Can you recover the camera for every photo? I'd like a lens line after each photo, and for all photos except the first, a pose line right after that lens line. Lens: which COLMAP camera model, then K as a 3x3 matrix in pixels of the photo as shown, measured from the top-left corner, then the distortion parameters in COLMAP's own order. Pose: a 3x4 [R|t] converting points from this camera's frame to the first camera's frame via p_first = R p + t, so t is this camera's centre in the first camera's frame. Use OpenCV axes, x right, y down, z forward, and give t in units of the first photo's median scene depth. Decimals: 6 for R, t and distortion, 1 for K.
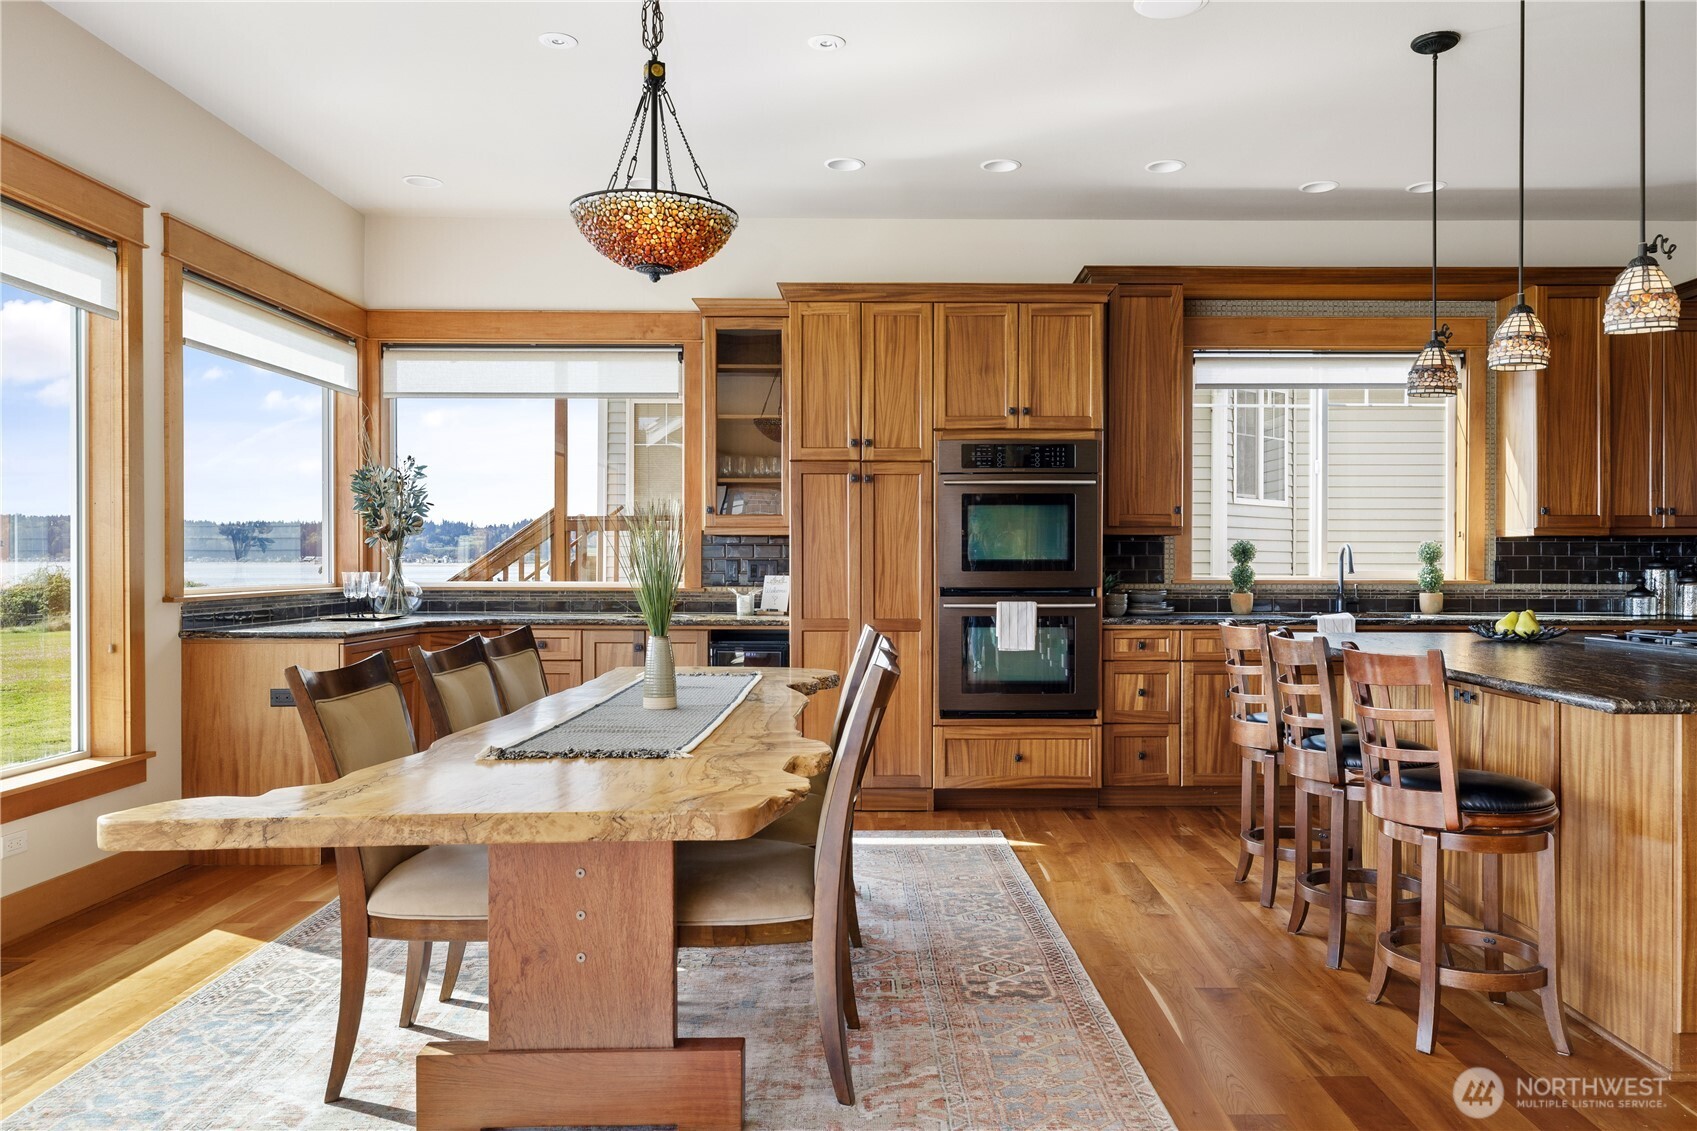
lens RADIAL K [[1235.0, 0, 872.6], [0, 1235.0, 564.4], [0, 0, 1]] dist [0.003440, 0.005012]
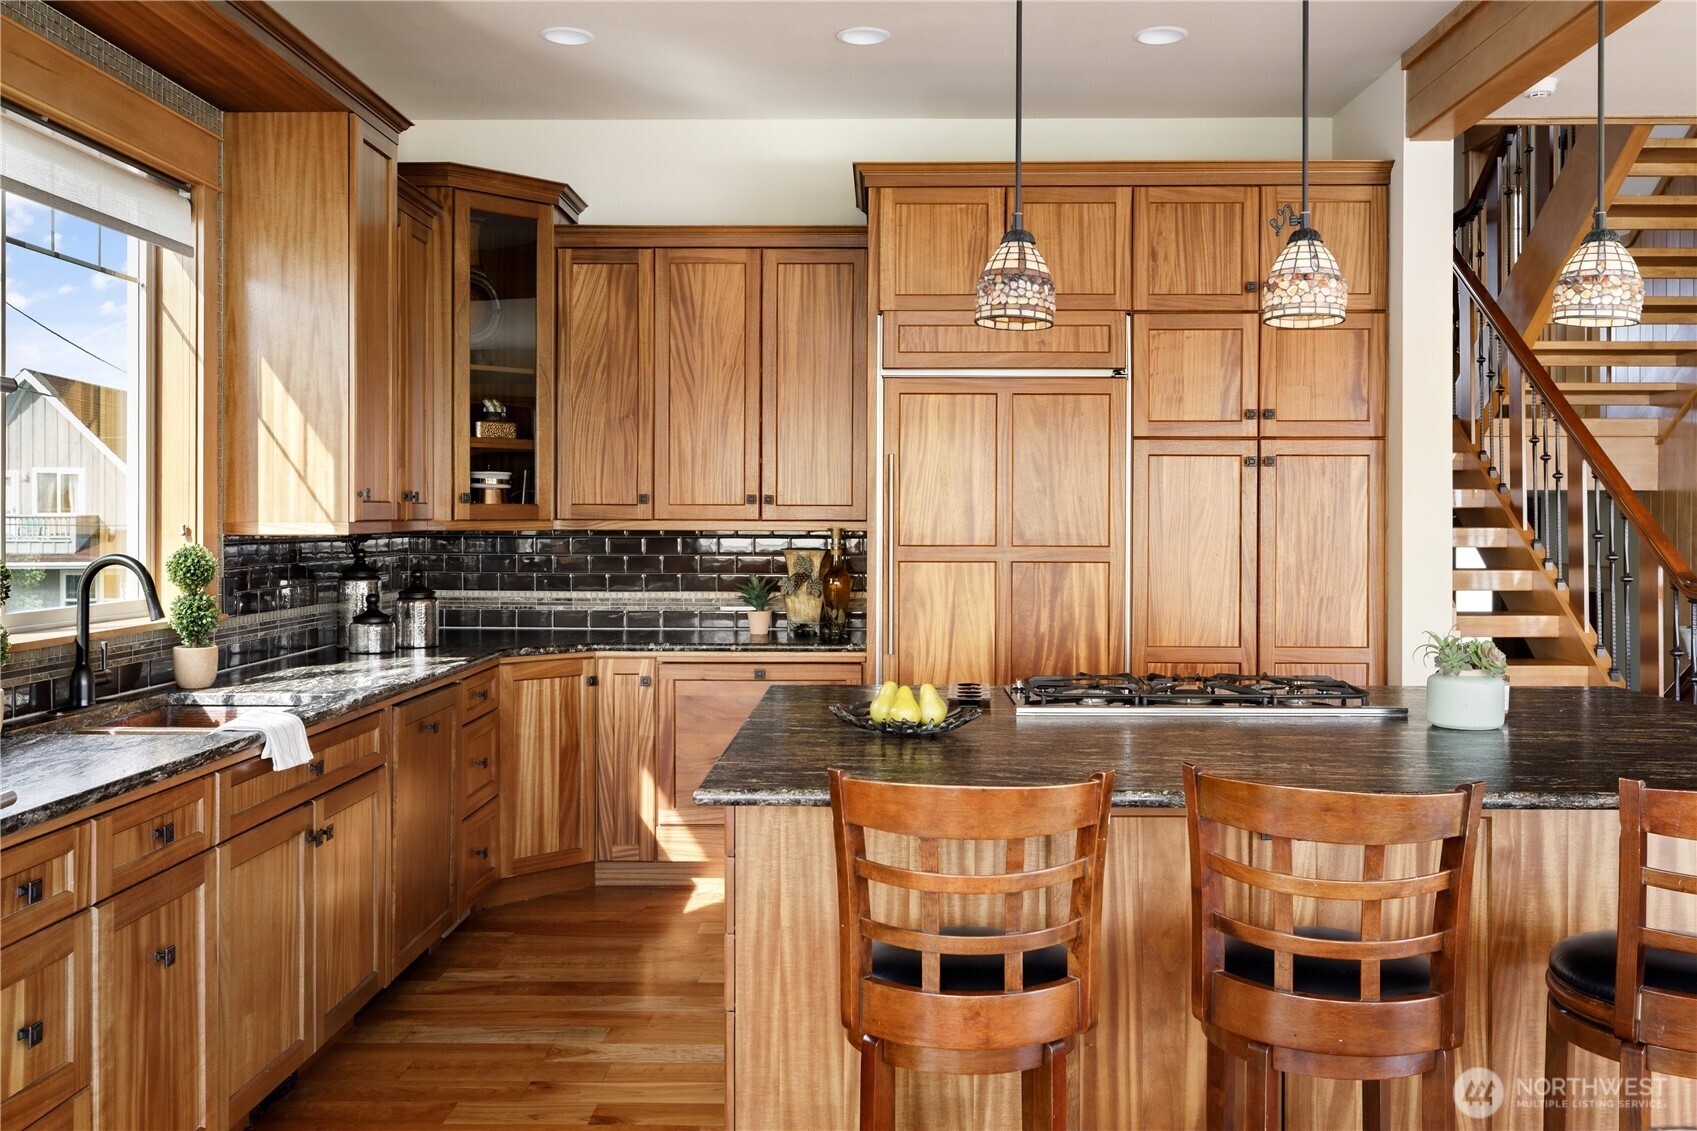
lens RADIAL K [[1438.1, 0, 890.7], [0, 1438.1, 524.1], [0, 0, 1]] dist [-0.012106, -0.009748]
pose [[0.010295, -0.005494, 0.999932, -0.158970], [-0.000228, 0.999985, 0.005497, -0.034173], [-0.999947, -0.000285, 0.010293, 0.776533]]
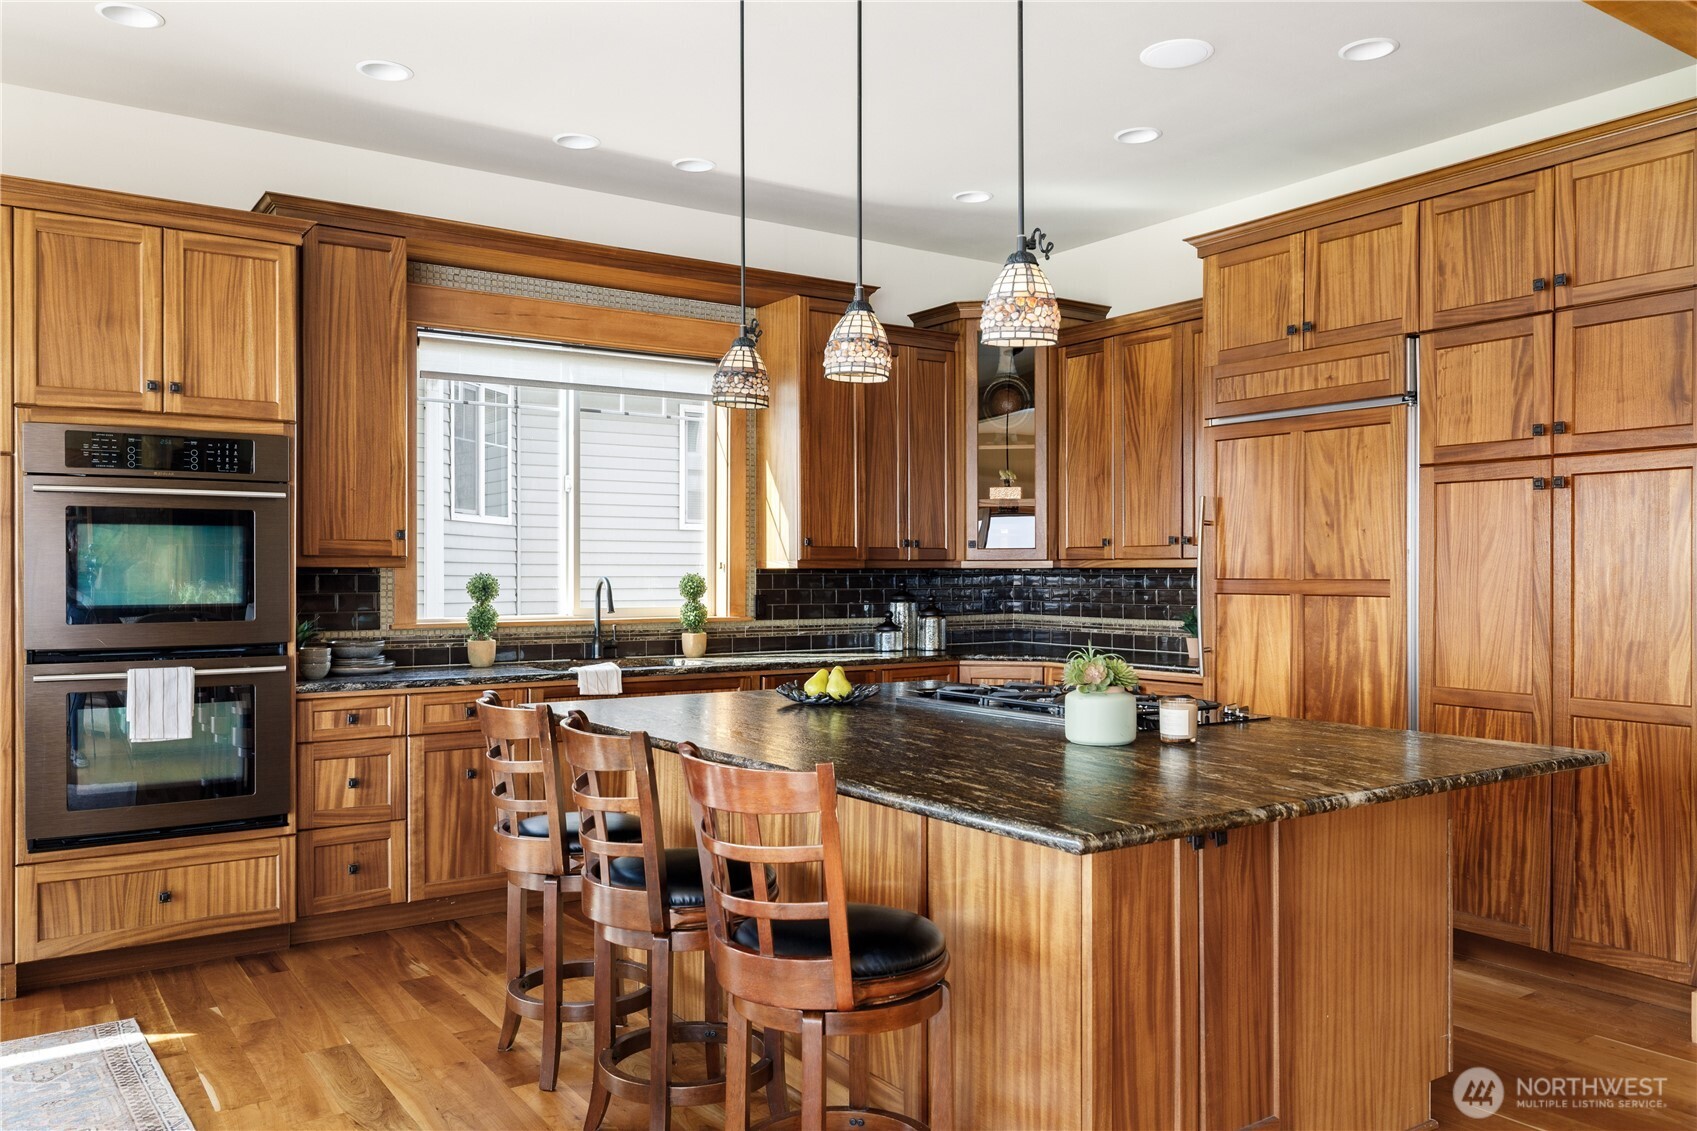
lens RADIAL K [[1306.1, 0, 855.5], [0, 1306.1, 578.3], [0, 0, 1]] dist [0.006046, 0.003322]
pose [[0.823376, -0.003554, 0.567485, 0.022739], [0.002604, 0.999994, 0.002484, -0.019459], [-0.567490, -0.000568, 0.823380, 0.190554]]
